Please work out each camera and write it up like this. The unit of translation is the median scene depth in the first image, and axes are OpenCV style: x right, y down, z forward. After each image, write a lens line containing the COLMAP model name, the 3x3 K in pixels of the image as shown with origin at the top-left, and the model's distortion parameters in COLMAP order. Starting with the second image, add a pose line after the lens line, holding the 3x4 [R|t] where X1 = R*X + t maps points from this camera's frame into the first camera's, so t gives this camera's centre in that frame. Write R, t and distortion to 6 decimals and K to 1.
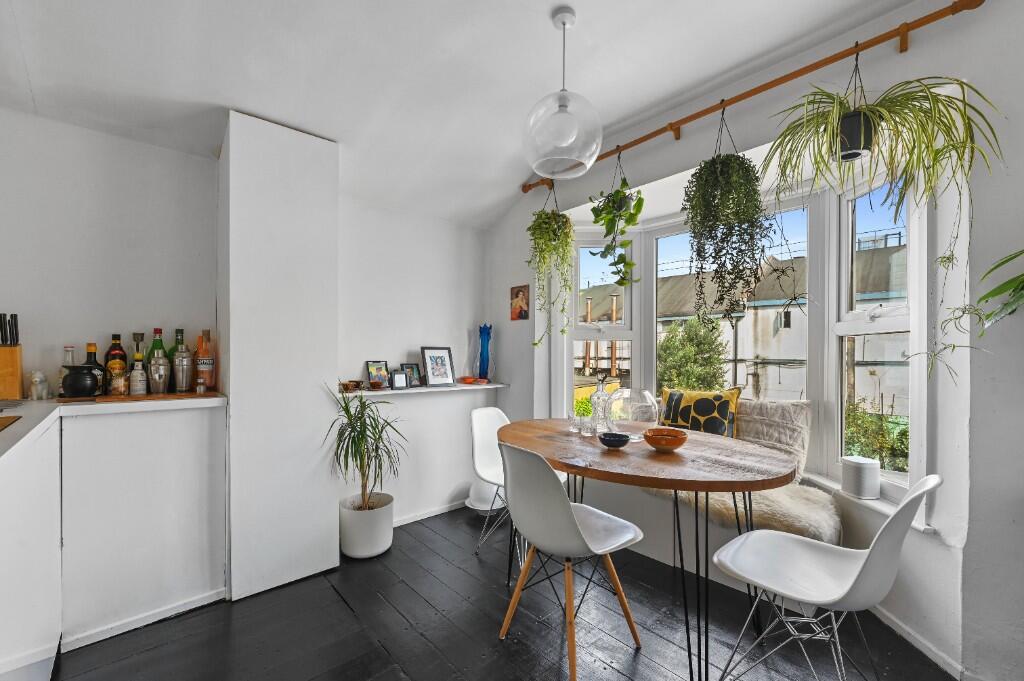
lens RADIAL K [[419.4, 0, 515.0], [0, 419.4, 352.7], [0, 0, 1]] dist [-0.000643, -0.000150]
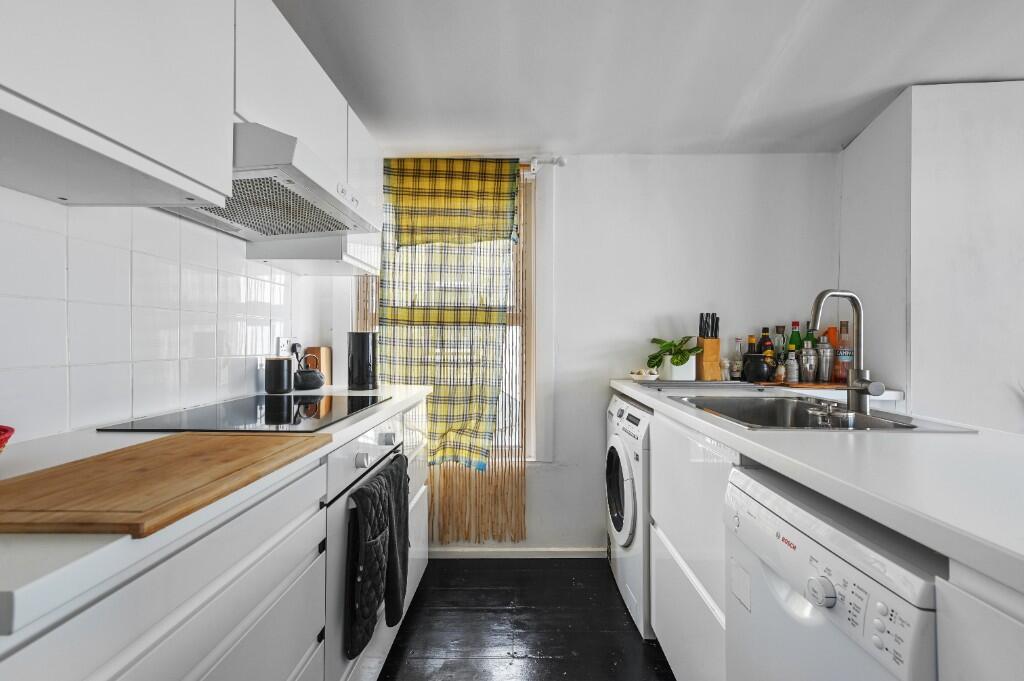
lens RADIAL K [[406.6, 0, 512.0], [0, 406.6, 340.5], [0, 0, 1]] dist [0.000903, 0.000222]
pose [[0.717411, -0.003403, -0.696641, -0.643560], [-0.002178, 0.999972, -0.007128, 0.000737], [0.696646, 0.006631, 0.717384, -0.259731]]
